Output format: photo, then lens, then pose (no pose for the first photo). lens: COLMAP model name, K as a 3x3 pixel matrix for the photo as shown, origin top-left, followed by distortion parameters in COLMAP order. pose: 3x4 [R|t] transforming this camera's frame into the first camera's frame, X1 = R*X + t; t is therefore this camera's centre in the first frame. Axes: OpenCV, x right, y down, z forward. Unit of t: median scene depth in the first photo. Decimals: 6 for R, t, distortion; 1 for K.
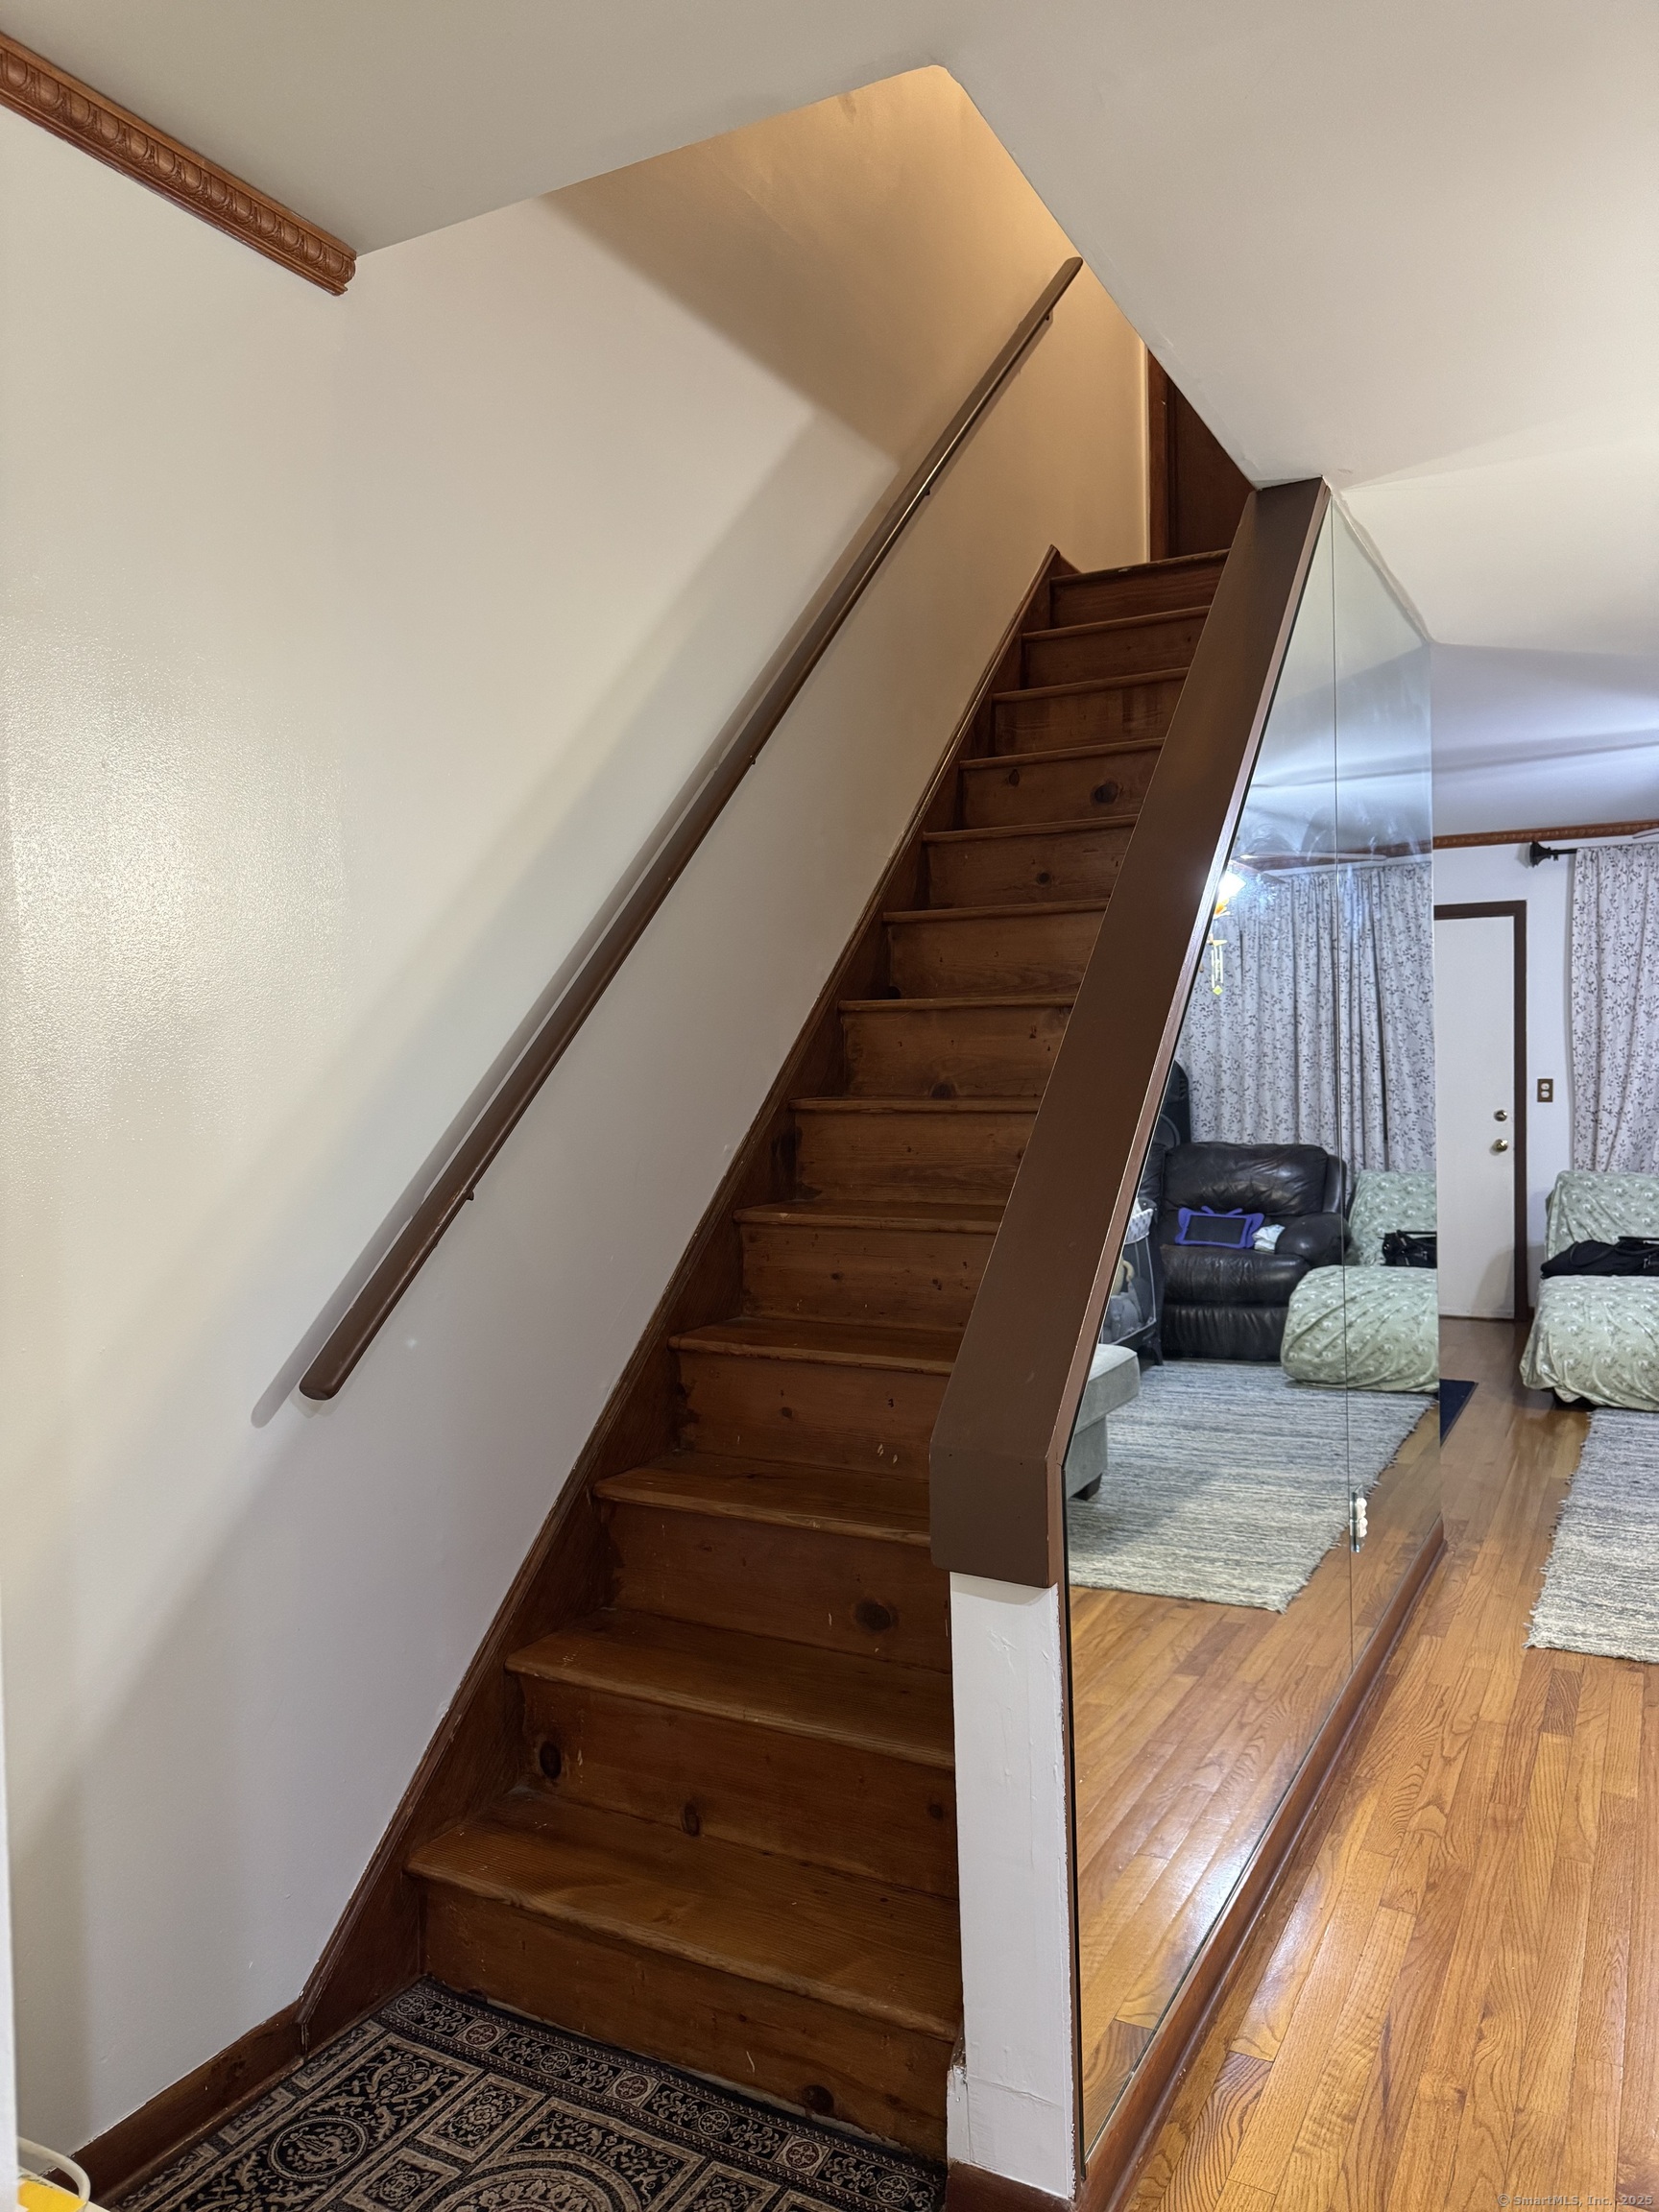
lens RADIAL K [[1556.4, 0, 873.4], [0, 1556.4, 1136.3], [0, 0, 1]] dist [0.056468, -0.014895]
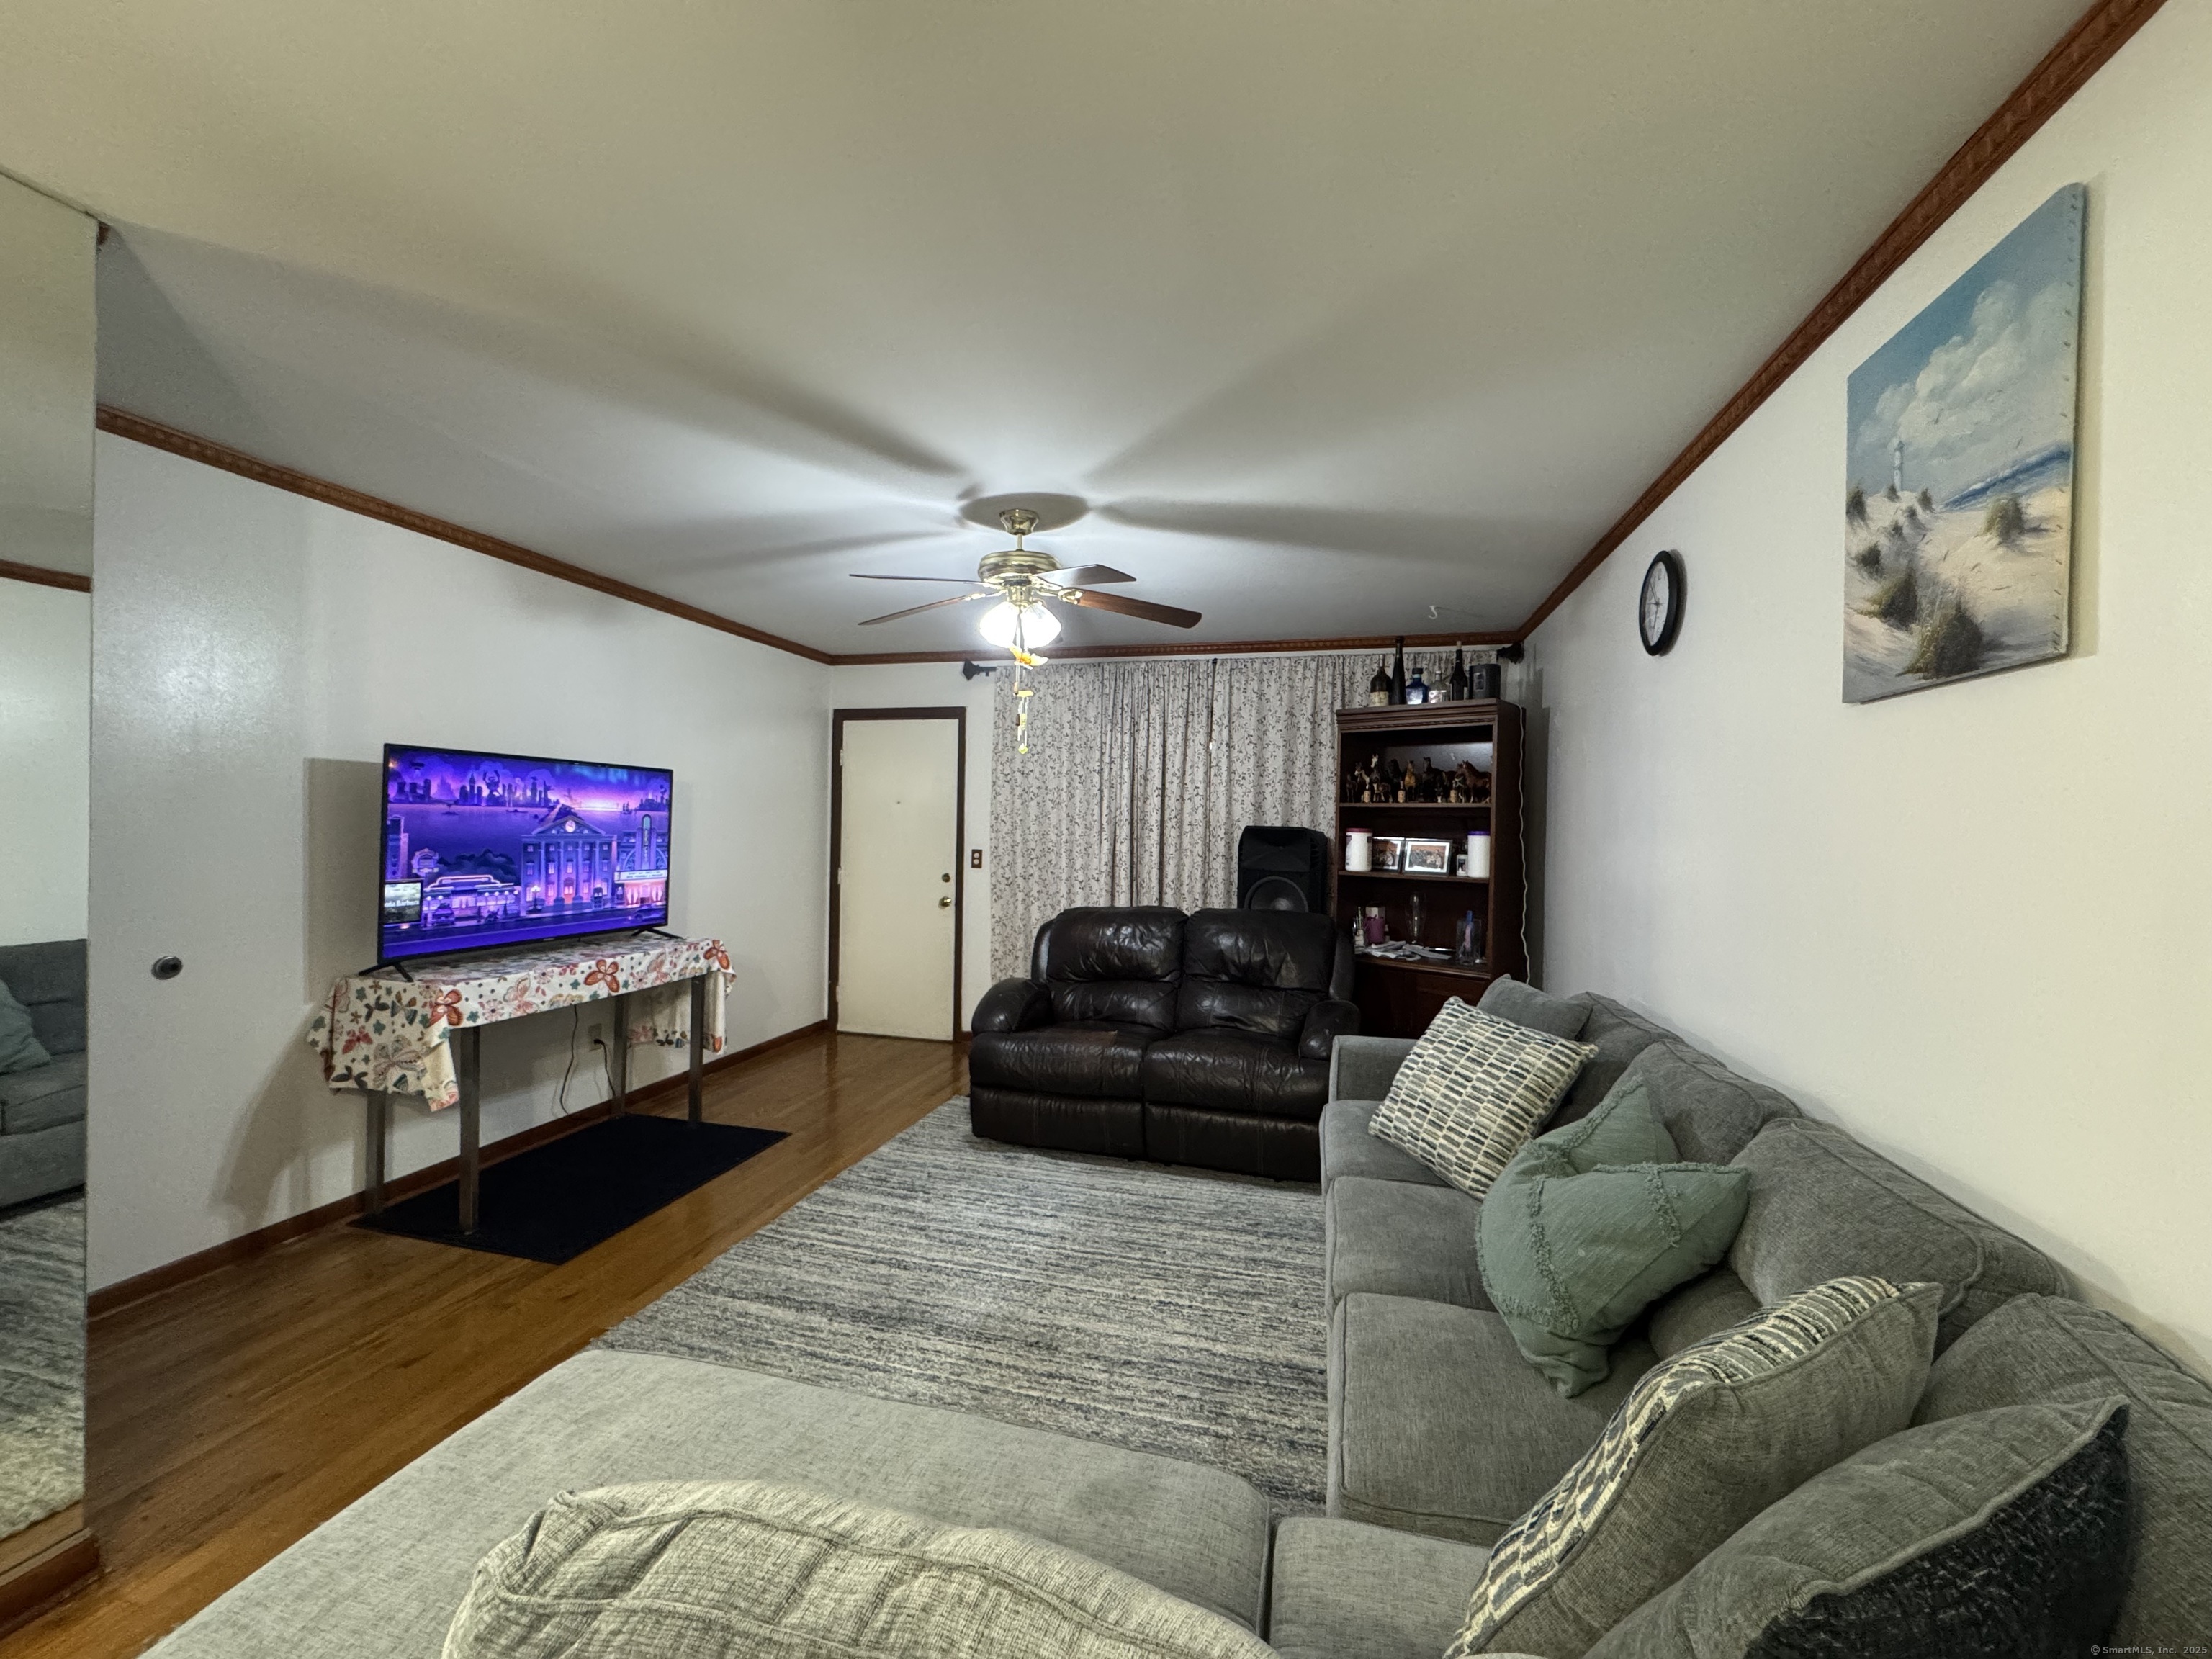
lens RADIAL K [[889.8, 0, 1097.1], [0, 889.8, 813.5], [0, 0, 1]] dist [-0.011935, 0.002065]
pose [[0.978236, 0.041690, 0.203263, 0.435397], [-0.031466, 0.998084, -0.053272, -0.035121], [-0.205095, 0.045717, 0.977674, 0.335640]]
